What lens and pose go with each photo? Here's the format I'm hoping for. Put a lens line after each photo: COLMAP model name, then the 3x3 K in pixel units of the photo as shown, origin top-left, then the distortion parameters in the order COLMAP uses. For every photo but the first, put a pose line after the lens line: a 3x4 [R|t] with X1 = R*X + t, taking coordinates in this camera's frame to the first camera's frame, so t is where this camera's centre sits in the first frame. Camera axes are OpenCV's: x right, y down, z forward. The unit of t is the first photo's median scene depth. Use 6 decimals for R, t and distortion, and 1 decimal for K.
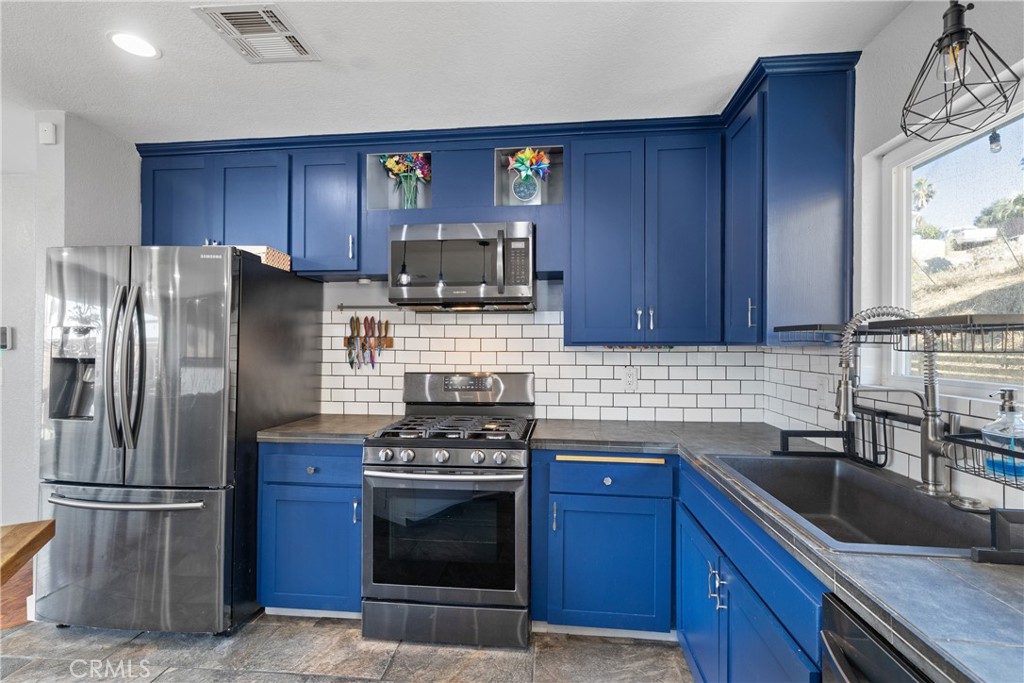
lens RADIAL K [[457.8, 0, 512.8], [0, 457.8, 346.5], [0, 0, 1]] dist [0.003419, 0.000003]
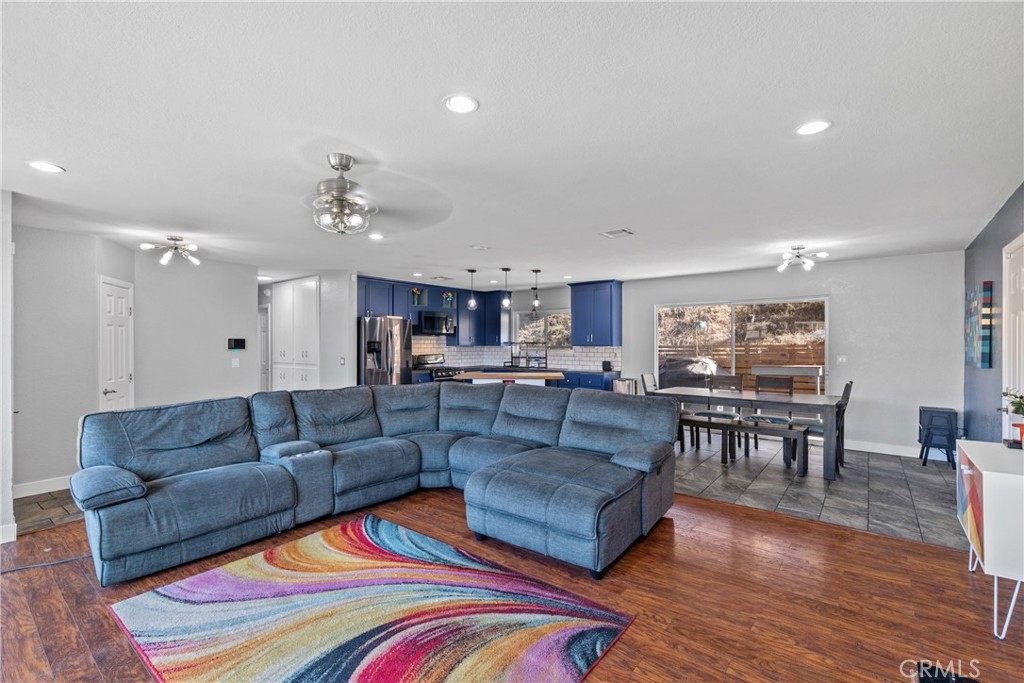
lens RADIAL K [[457.8, 0, 513.7], [0, 457.8, 347.0], [0, 0, 1]] dist [0.003419, 0.000003]
pose [[0.550823, -0.007281, 0.834591, -2.678629], [0.005896, 0.999971, 0.004832, -0.008953], [-0.834601, 0.002259, 0.550850, -1.421856]]
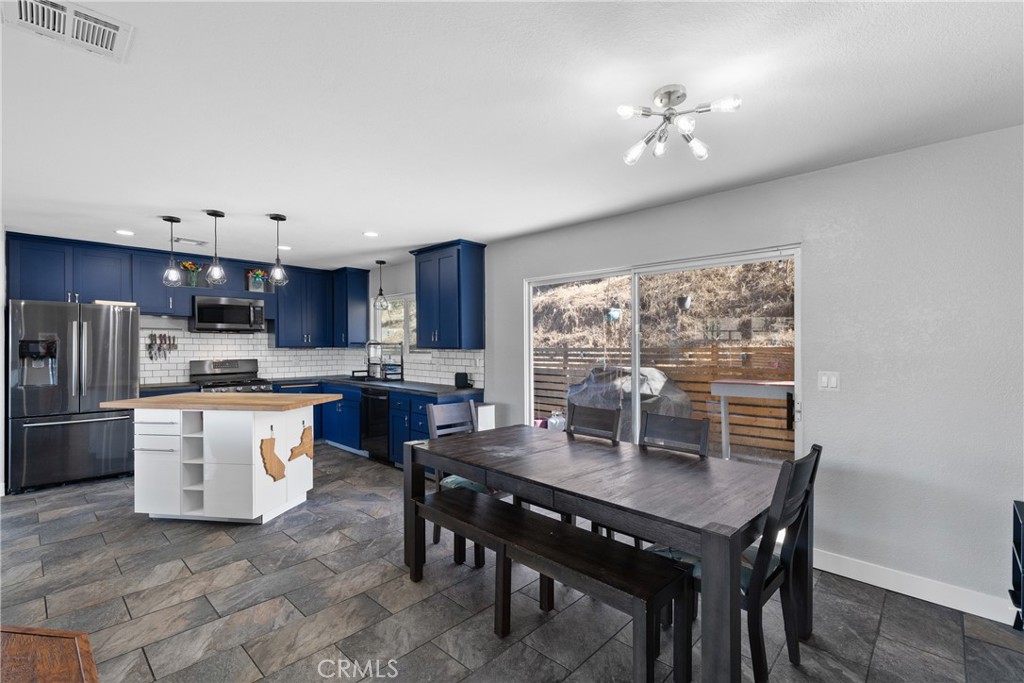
lens RADIAL K [[457.8, 0, 513.0], [0, 457.8, 347.1], [0, 0, 1]] dist [0.003419, 0.000003]
pose [[0.621660, -0.005501, 0.783268, -1.052969], [0.004078, 0.999985, 0.003786, -0.009955], [-0.783276, 0.000841, 0.621673, -1.621971]]
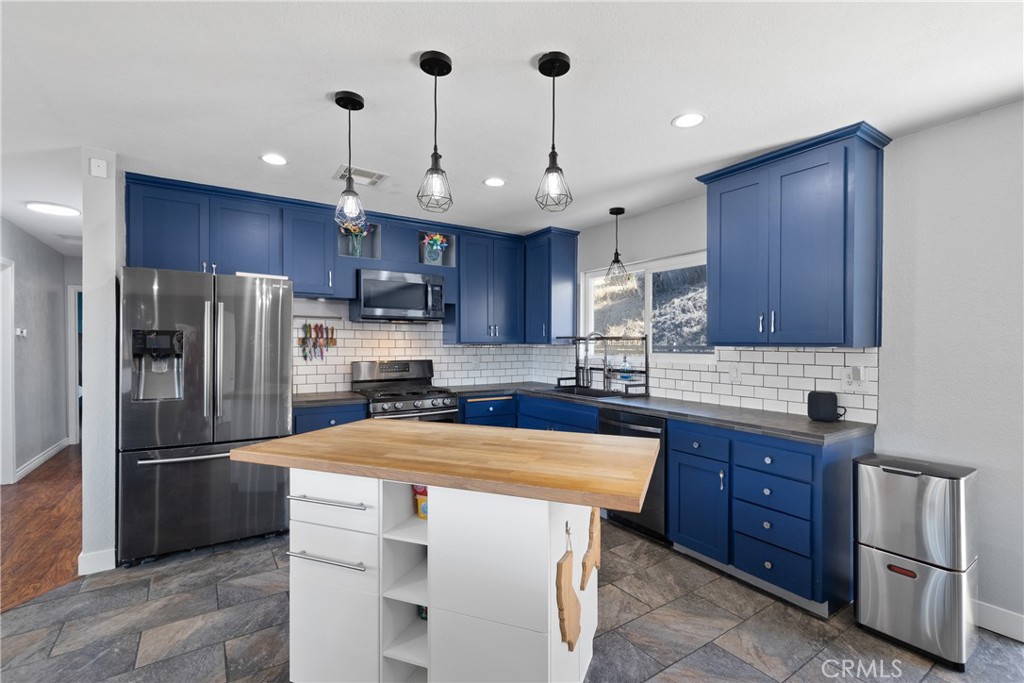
lens RADIAL K [[457.8, 0, 510.8], [0, 457.8, 346.1], [0, 0, 1]] dist [0.003419, 0.000003]
pose [[0.780849, -0.003248, 0.624712, -0.840277], [0.000977, 0.999992, 0.003978, -0.001048], [-0.624719, -0.002495, 0.780845, -0.563524]]
